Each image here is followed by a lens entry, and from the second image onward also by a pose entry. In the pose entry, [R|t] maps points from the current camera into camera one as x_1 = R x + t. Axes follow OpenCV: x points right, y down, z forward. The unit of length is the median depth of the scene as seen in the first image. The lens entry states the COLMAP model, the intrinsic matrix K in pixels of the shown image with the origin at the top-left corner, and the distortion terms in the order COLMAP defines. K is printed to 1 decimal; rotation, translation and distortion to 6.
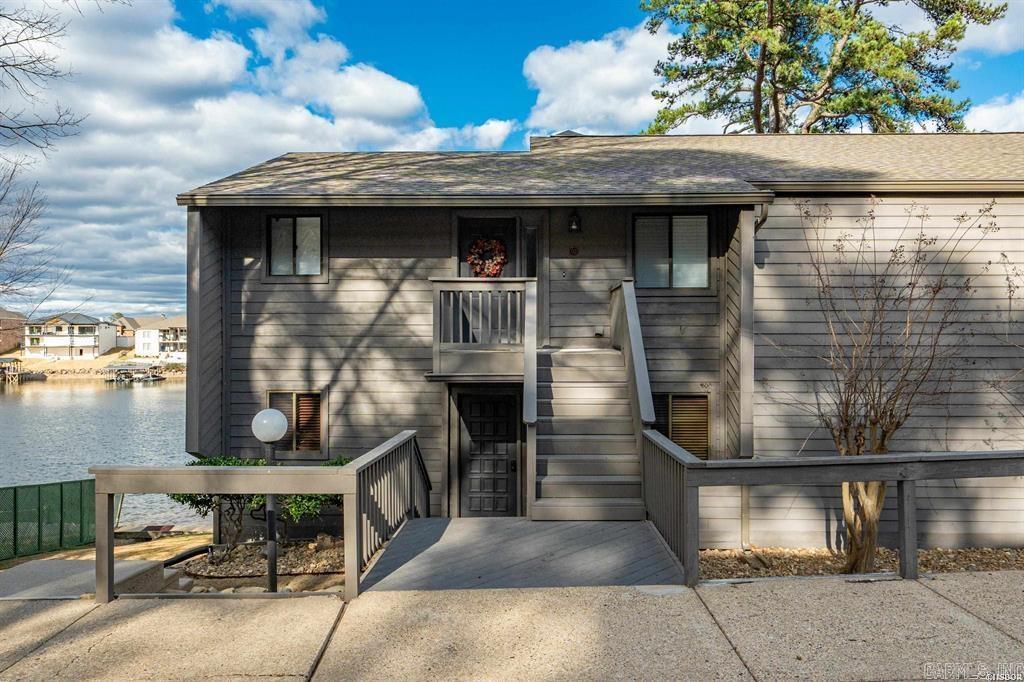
lens RADIAL K [[697.9, 0, 512.0], [0, 697.9, 331.0], [0, 0, 1]] dist [-0.007309, -0.004765]
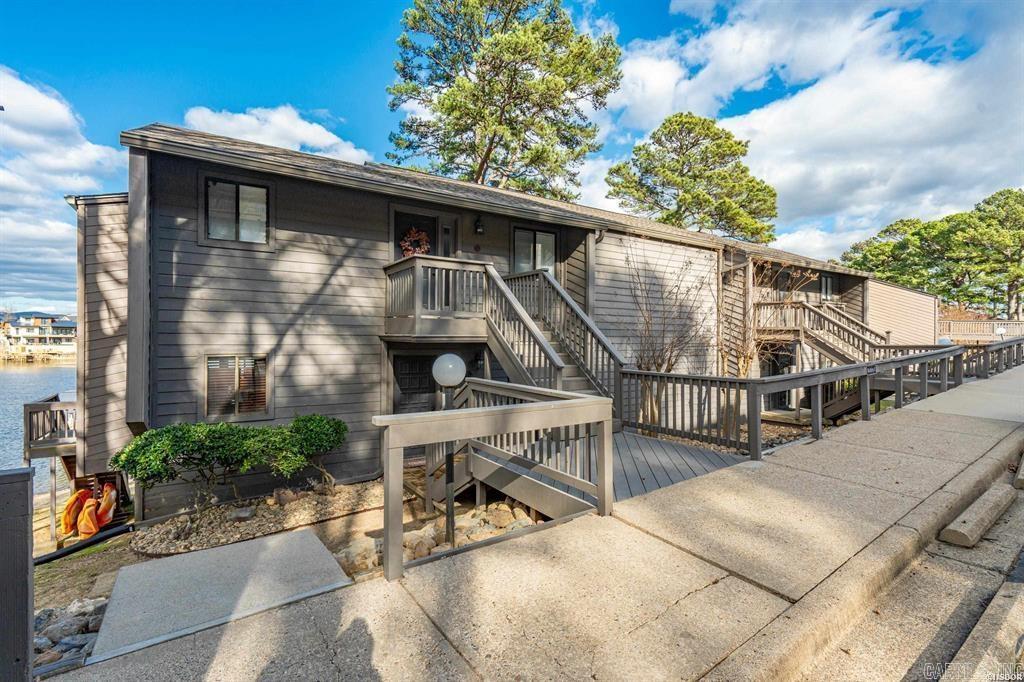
lens RADIAL K [[467.2, 0, 510.0], [0, 467.2, 331.3], [0, 0, 1]] dist [-0.000468, 0.000314]
pose [[0.833963, 0.013543, 0.551654, -0.353634], [-0.018045, 0.999833, 0.002733, 0.042476], [-0.551525, -0.012233, 0.834068, 0.210127]]
